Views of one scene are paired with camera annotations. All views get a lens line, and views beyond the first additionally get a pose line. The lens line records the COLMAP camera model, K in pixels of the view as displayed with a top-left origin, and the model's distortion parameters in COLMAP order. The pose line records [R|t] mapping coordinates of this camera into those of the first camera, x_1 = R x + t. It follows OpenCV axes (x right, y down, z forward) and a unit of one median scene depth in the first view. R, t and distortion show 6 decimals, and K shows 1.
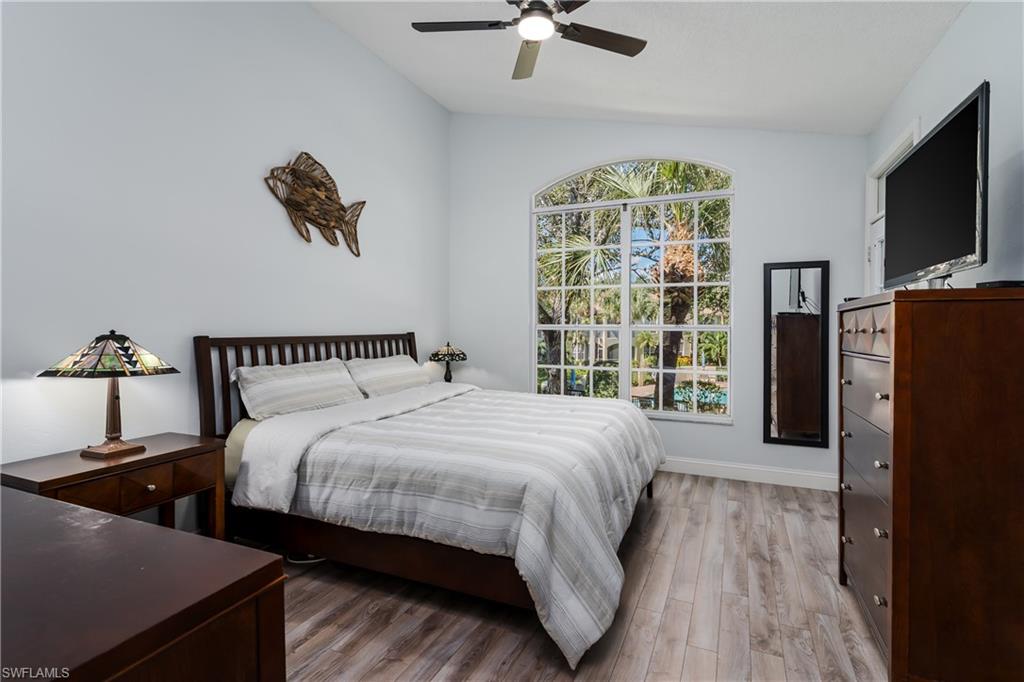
lens RADIAL K [[498.4, 0, 514.8], [0, 498.4, 341.8], [0, 0, 1]] dist [0.001560, -0.000256]
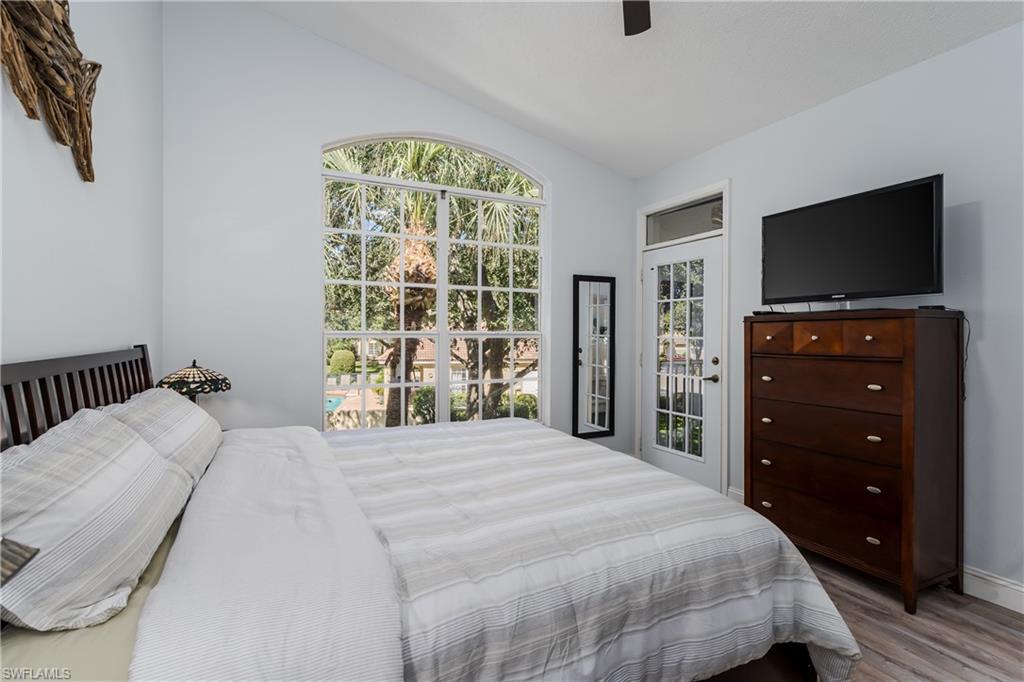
lens RADIAL K [[498.4, 0, 514.8], [0, 498.4, 341.8], [0, 0, 1]] dist [0.001560, -0.000256]
pose [[0.638355, -0.016547, 0.769564, -0.470302], [0.023342, 0.999725, 0.002133, -0.018868], [-0.769388, 0.016602, 0.638566, 0.460303]]
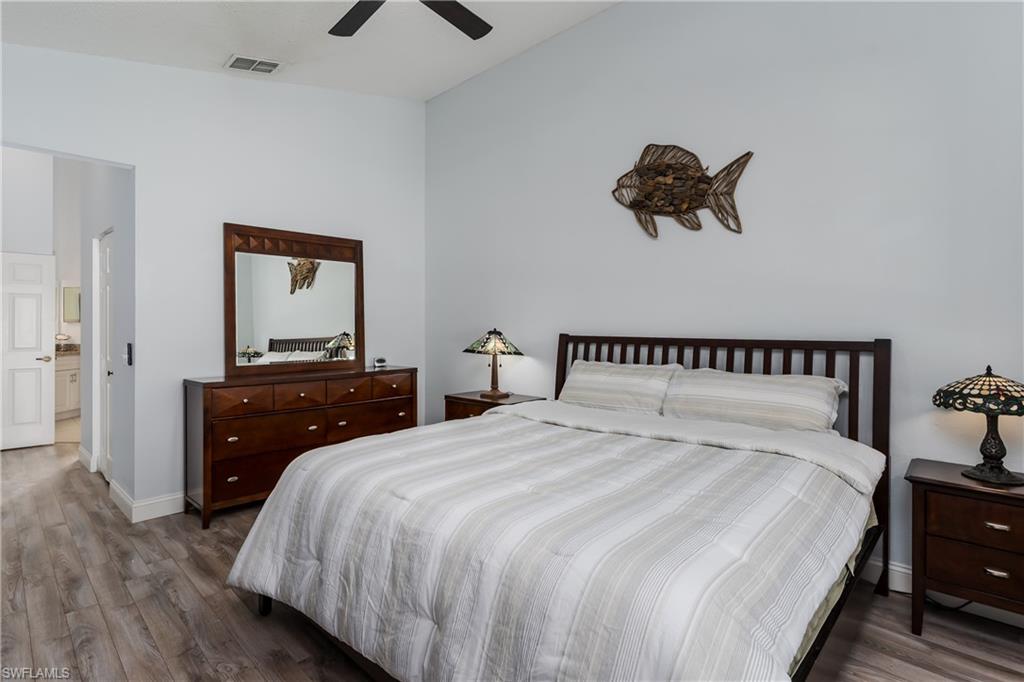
lens RADIAL K [[514.2, 0, 500.2], [0, 514.2, 328.5], [0, 0, 1]] dist [0.014604, 0.000594]
pose [[-0.341786, 0.003486, -0.939771, 0.572533], [-0.037763, 0.999135, 0.017440, -0.032948], [0.939019, 0.041449, -0.341359, 1.027487]]
